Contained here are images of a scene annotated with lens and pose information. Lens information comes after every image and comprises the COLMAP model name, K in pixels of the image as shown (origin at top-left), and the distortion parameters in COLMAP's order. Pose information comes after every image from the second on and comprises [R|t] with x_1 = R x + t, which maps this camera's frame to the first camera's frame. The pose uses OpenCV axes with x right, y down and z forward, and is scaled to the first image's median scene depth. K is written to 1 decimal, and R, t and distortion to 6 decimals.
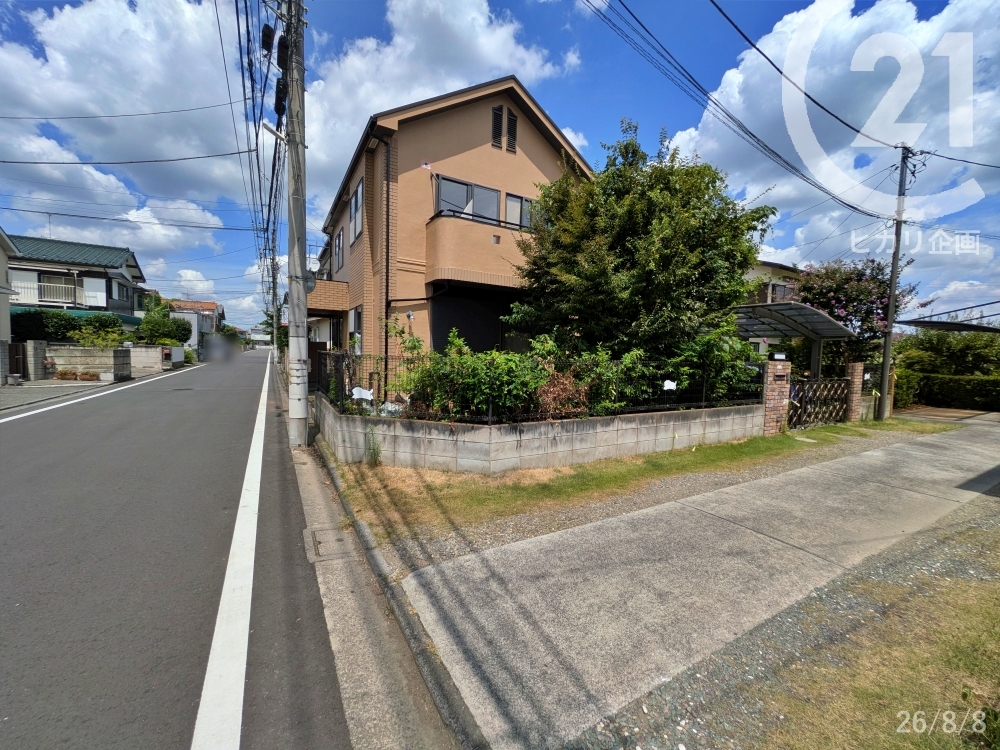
lens RADIAL K [[397.5, 0, 503.7], [0, 397.5, 373.3], [0, 0, 1]] dist [0.000264, -0.000557]
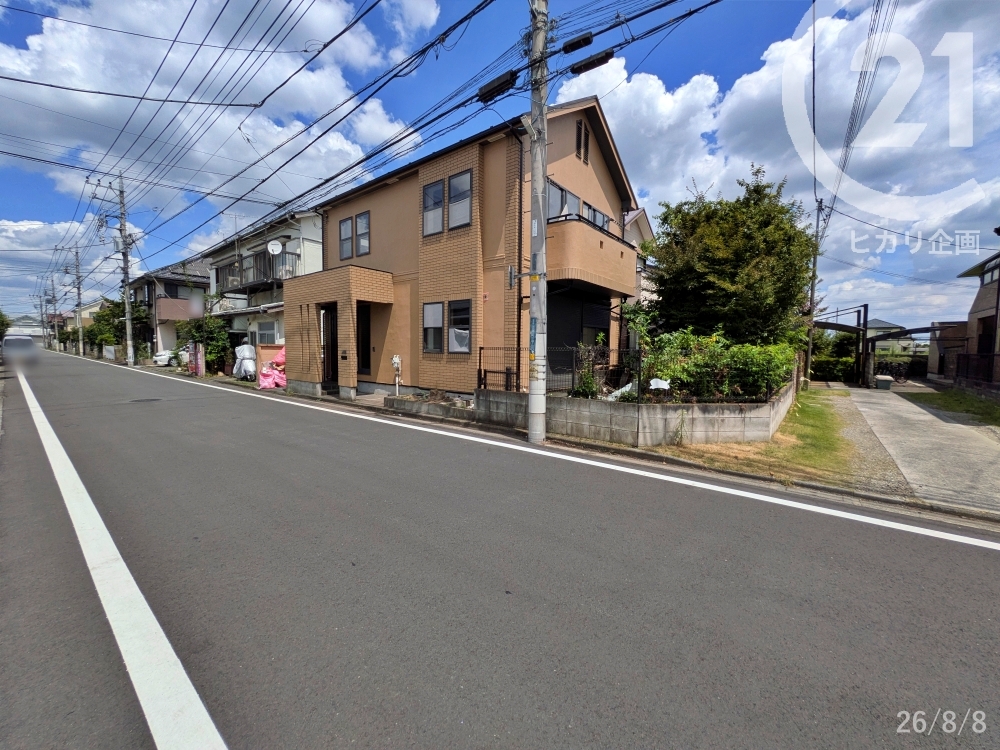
lens RADIAL K [[397.5, 0, 503.1], [0, 397.5, 372.2], [0, 0, 1]] dist [0.000264, -0.000557]
pose [[0.932838, -0.036778, 0.358414, -0.720069], [0.032069, 0.999304, 0.019075, -0.011252], [-0.358866, -0.006300, 0.933368, 0.063713]]
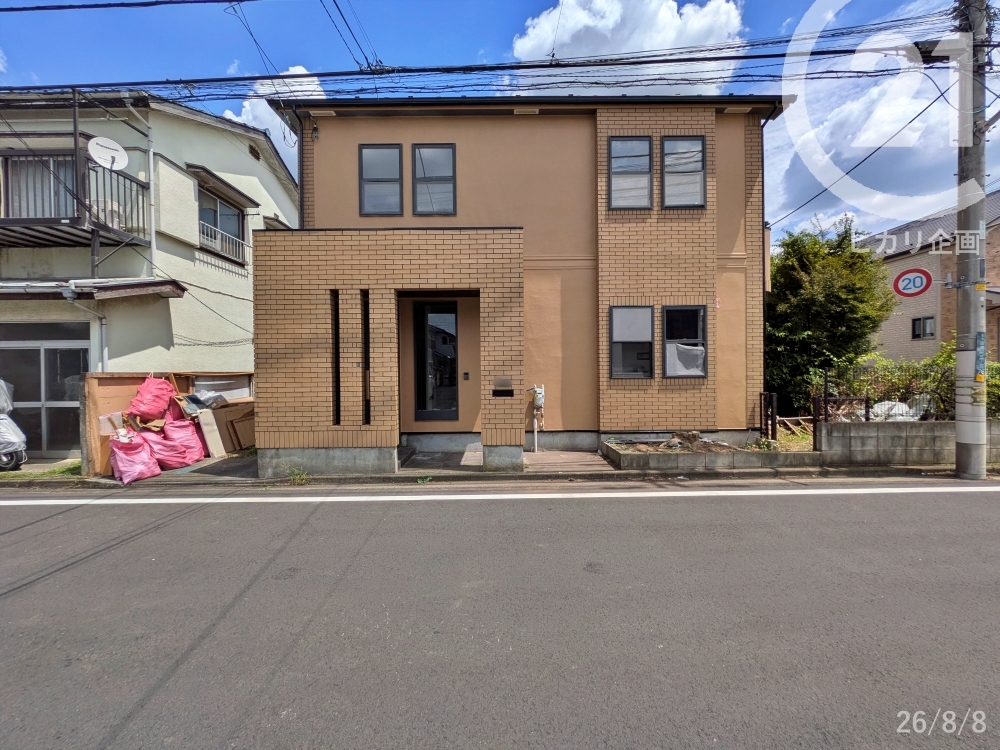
lens RADIAL K [[397.5, 0, 501.0], [0, 397.5, 372.3], [0, 0, 1]] dist [0.000264, -0.000557]
pose [[0.501230, -0.039477, 0.864413, -1.338907], [0.068760, 0.997617, 0.005689, -0.089735], [-0.862578, 0.056586, 0.502750, 1.083858]]
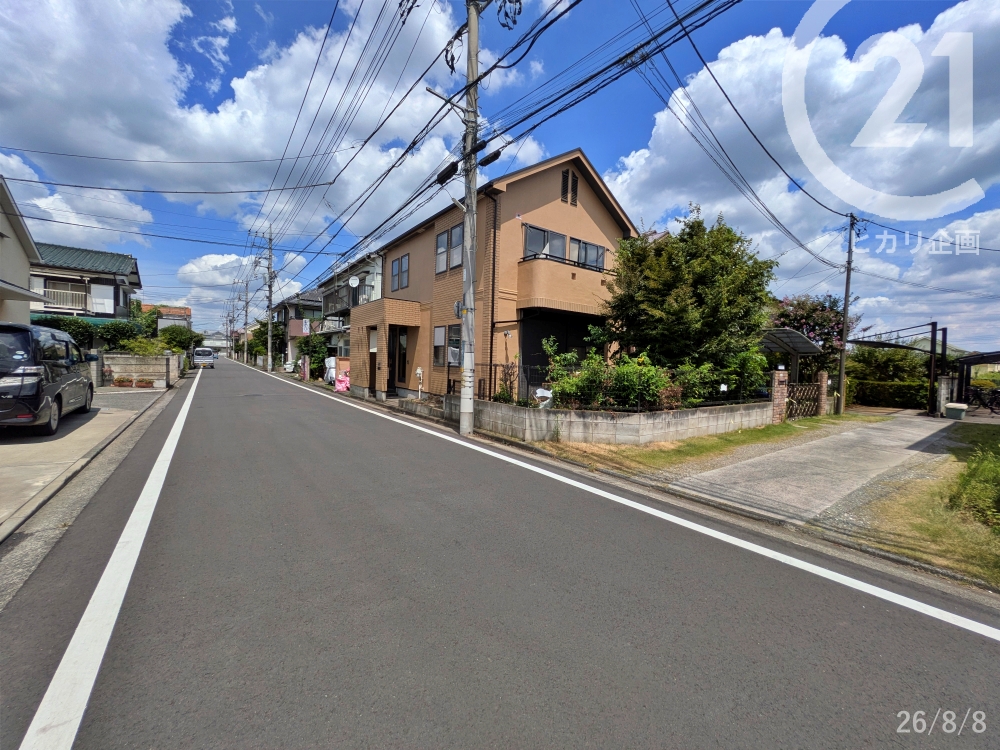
lens RADIAL K [[397.5, 0, 503.7], [0, 397.5, 373.6], [0, 0, 1]] dist [0.000264, -0.000557]
pose [[0.993717, 0.001196, 0.111918, -0.407645], [0.000931, 0.999820, -0.018950, 0.004199], [-0.111920, 0.018935, 0.993537, -0.264786]]
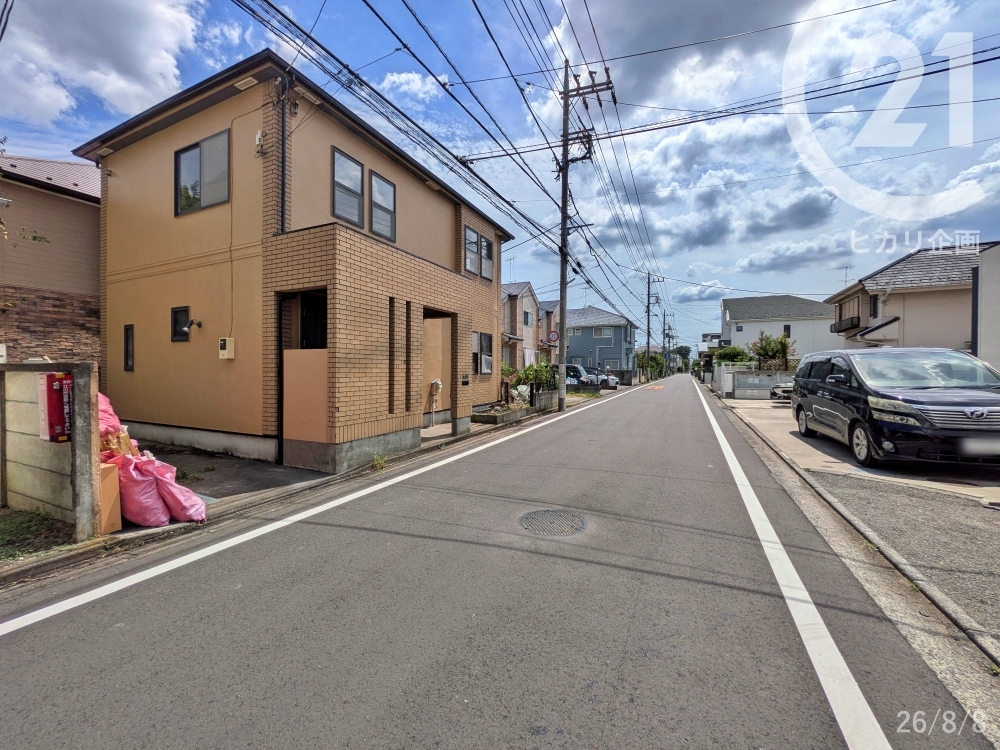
lens RADIAL K [[397.5, 0, 503.2], [0, 397.5, 374.1], [0, 0, 1]] dist [0.000264, -0.000557]
pose [[-0.569847, -0.038432, 0.820852, -1.681223], [0.023715, 0.997721, 0.063176, -0.139560], [-0.821409, 0.055467, -0.567636, 1.959708]]
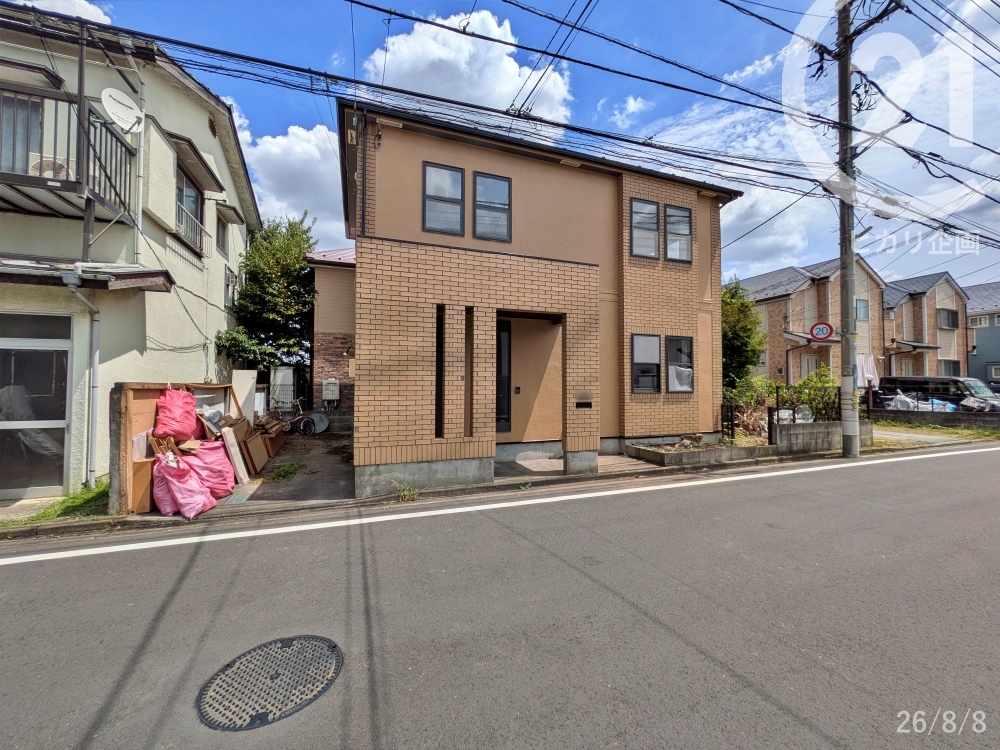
lens RADIAL K [[397.5, 0, 500.8], [0, 397.5, 373.5], [0, 0, 1]] dist [0.000264, -0.000557]
pose [[0.171895, -0.000124, 0.985115, -1.557421], [0.053870, 0.998505, -0.009275, -0.114708], [-0.983641, 0.054662, 0.171645, 1.456935]]
